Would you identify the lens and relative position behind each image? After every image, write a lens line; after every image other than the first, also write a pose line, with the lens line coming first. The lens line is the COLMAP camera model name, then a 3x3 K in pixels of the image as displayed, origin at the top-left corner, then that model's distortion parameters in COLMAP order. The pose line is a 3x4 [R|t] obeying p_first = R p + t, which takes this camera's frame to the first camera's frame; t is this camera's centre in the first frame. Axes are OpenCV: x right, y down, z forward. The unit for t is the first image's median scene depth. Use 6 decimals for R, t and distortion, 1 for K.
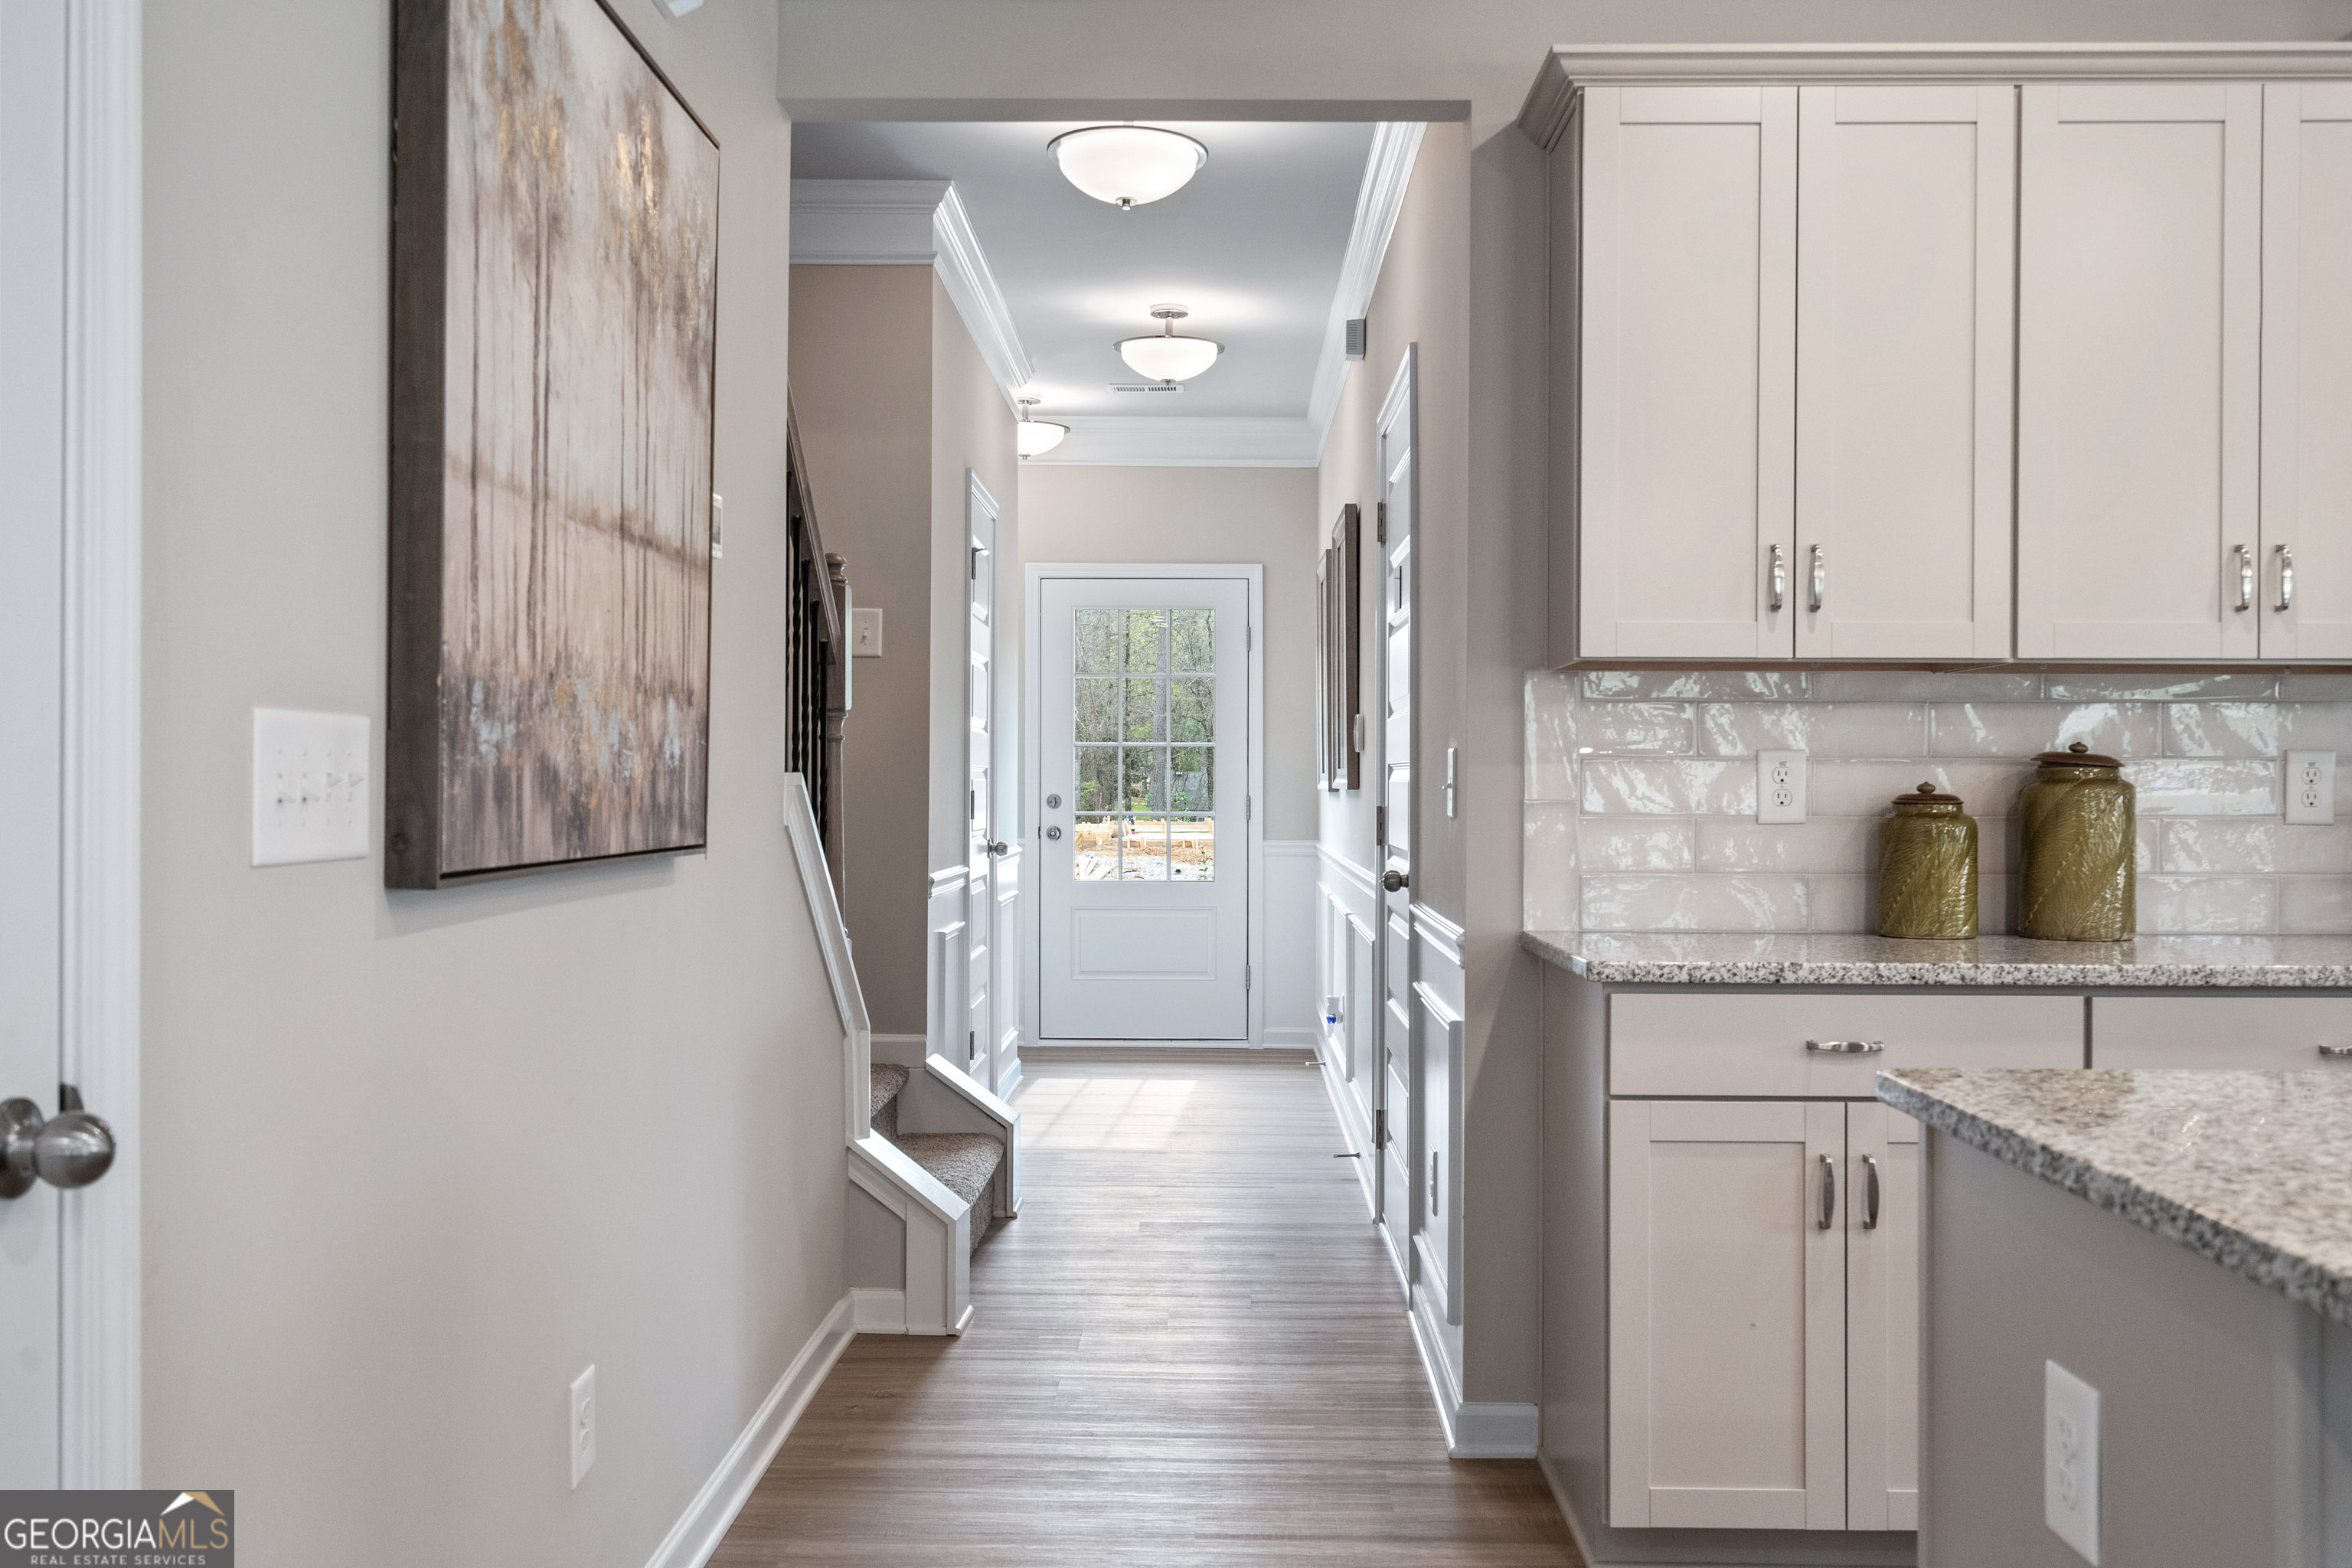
lens RADIAL K [[2087.8, 0, 1173.9], [0, 2087.8, 781.3], [0, 0, 1]] dist [0.015099, 0.001170]
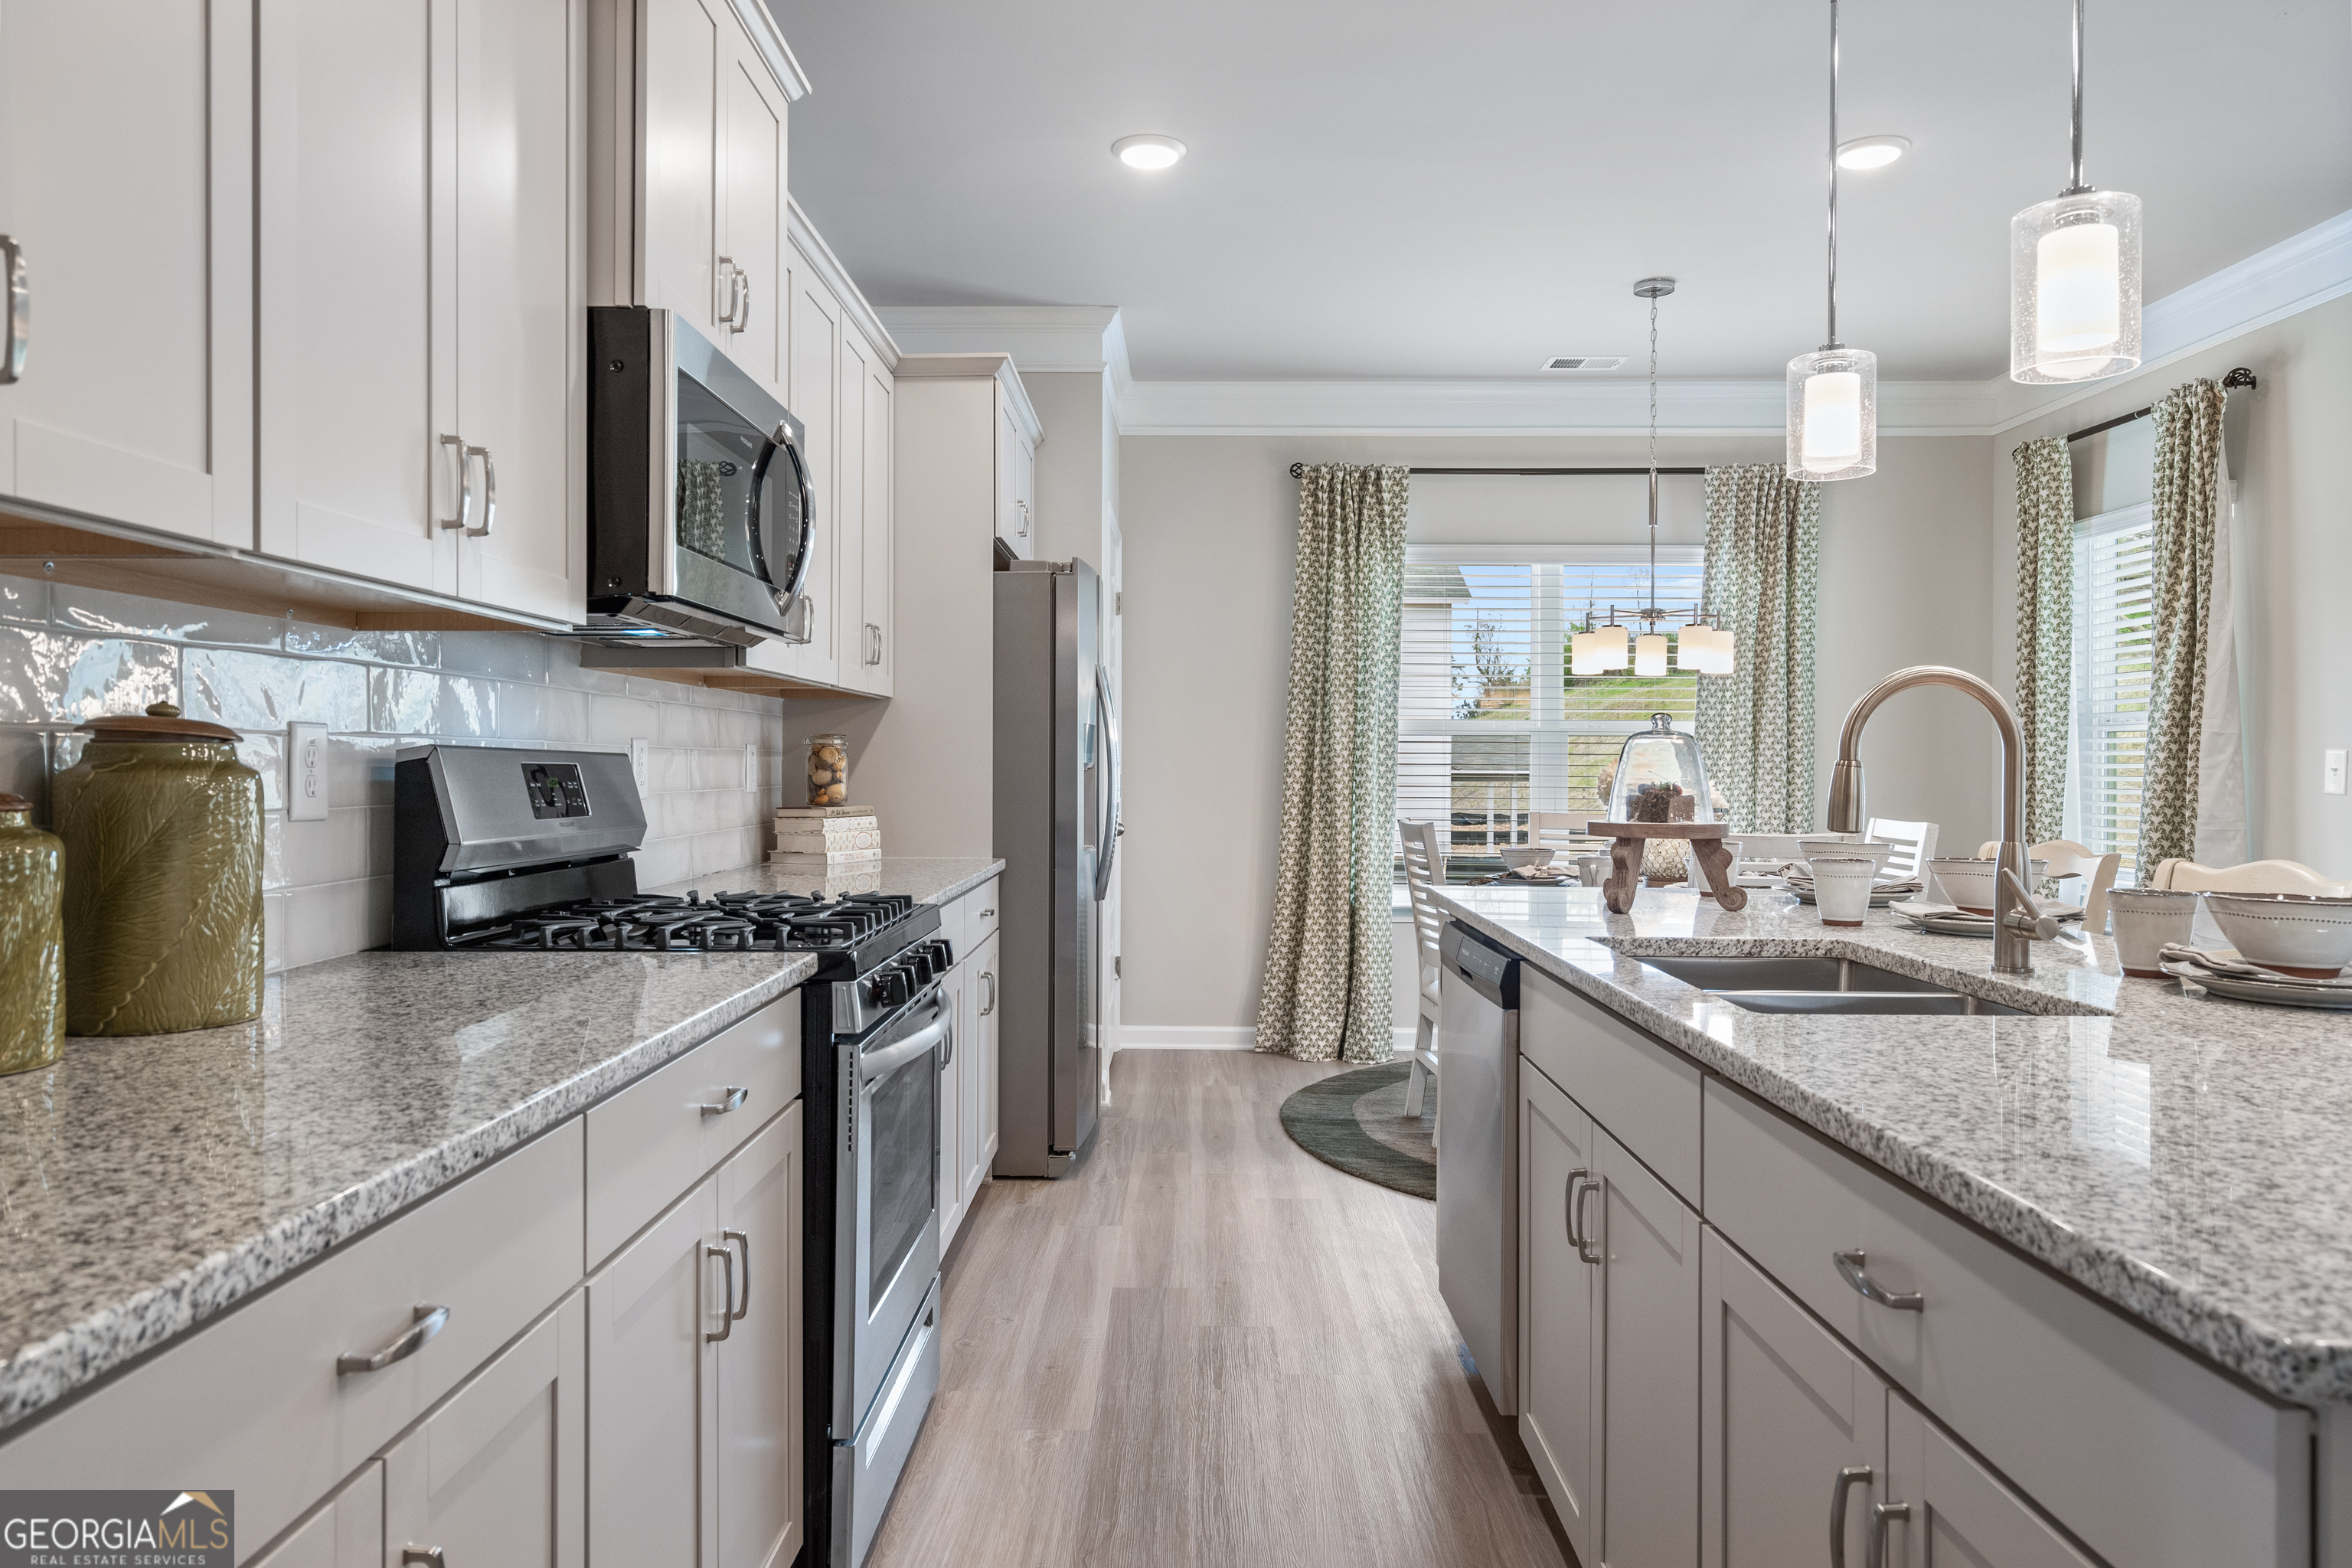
lens RADIAL K [[1547.2, 0, 1166.2], [0, 1547.2, 761.9], [0, 0, 1]] dist [0.001696, 0.003627]
pose [[-0.007812, -0.003972, 0.999962, -0.023488], [-0.004384, 0.999983, 0.003938, -0.004169], [-0.999960, -0.004354, -0.007829, 0.693110]]
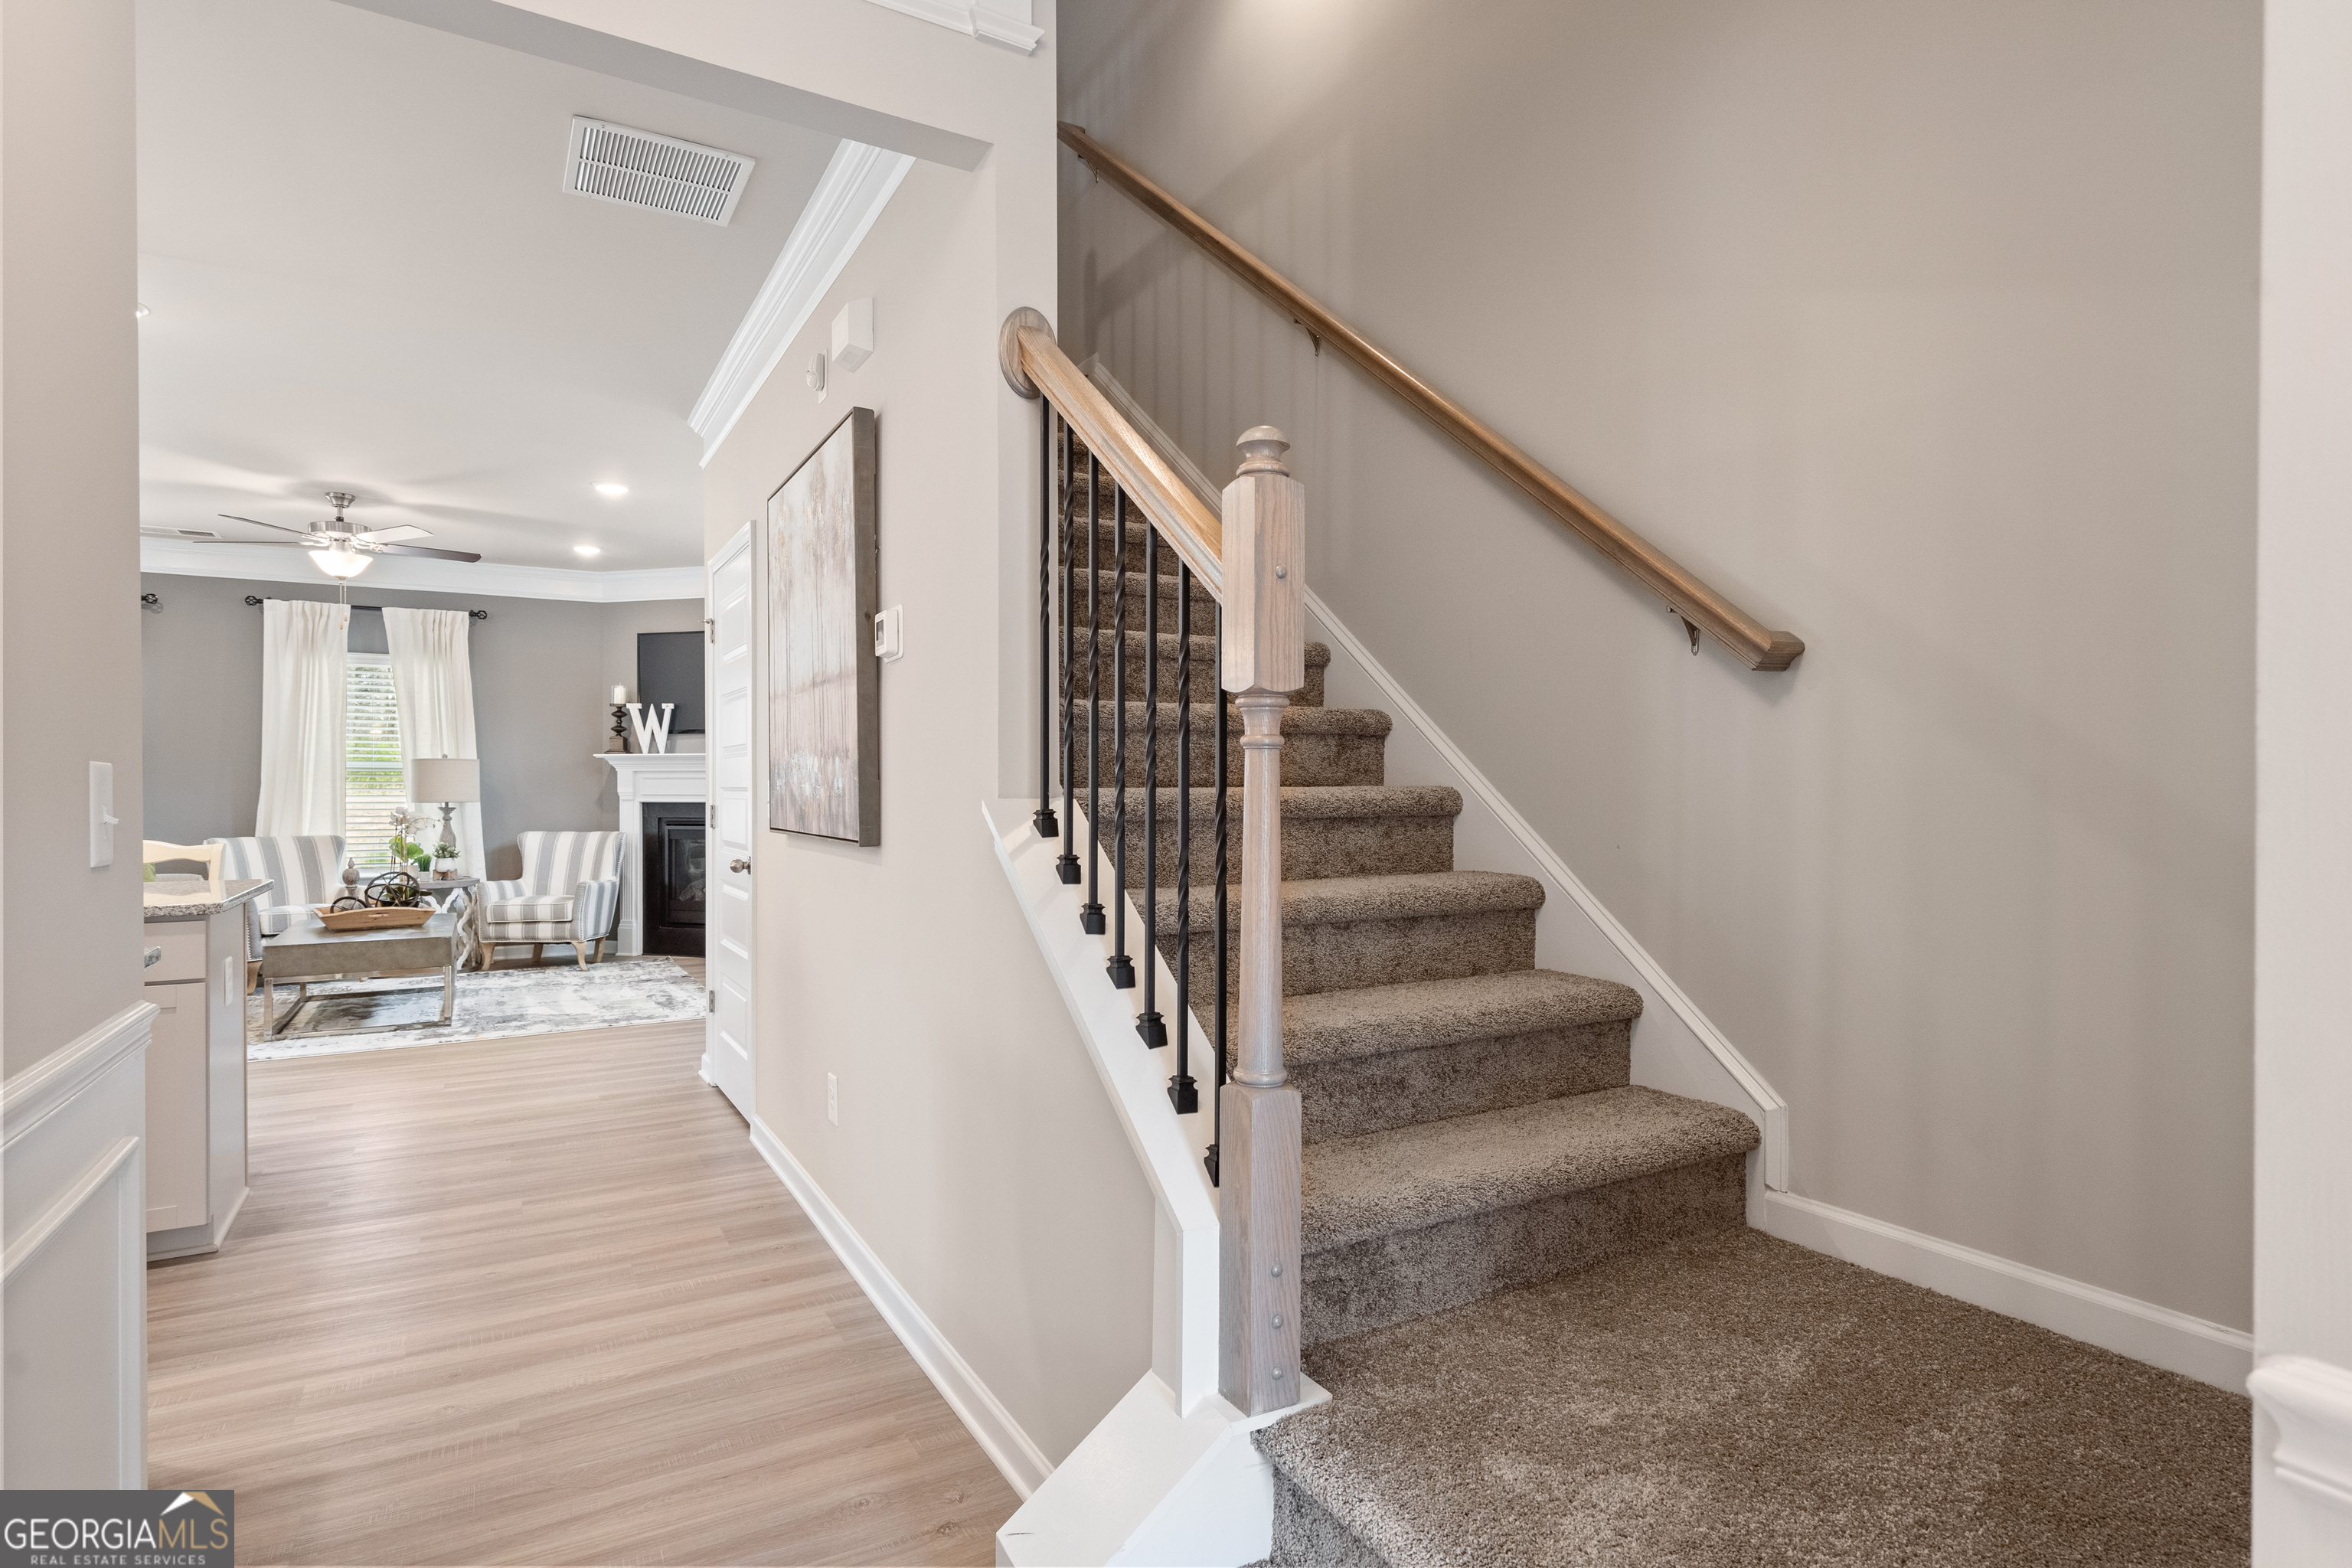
lens RADIAL K [[1221.9, 0, 1185.4], [0, 1221.9, 799.7], [0, 0, 1]] dist [0.000135, 0.003809]
pose [[-0.858821, 0.000879, -0.512275, 0.037476], [-0.002792, 0.999976, 0.006397, -0.007369], [0.512268, 0.006924, -0.858798, 1.627879]]
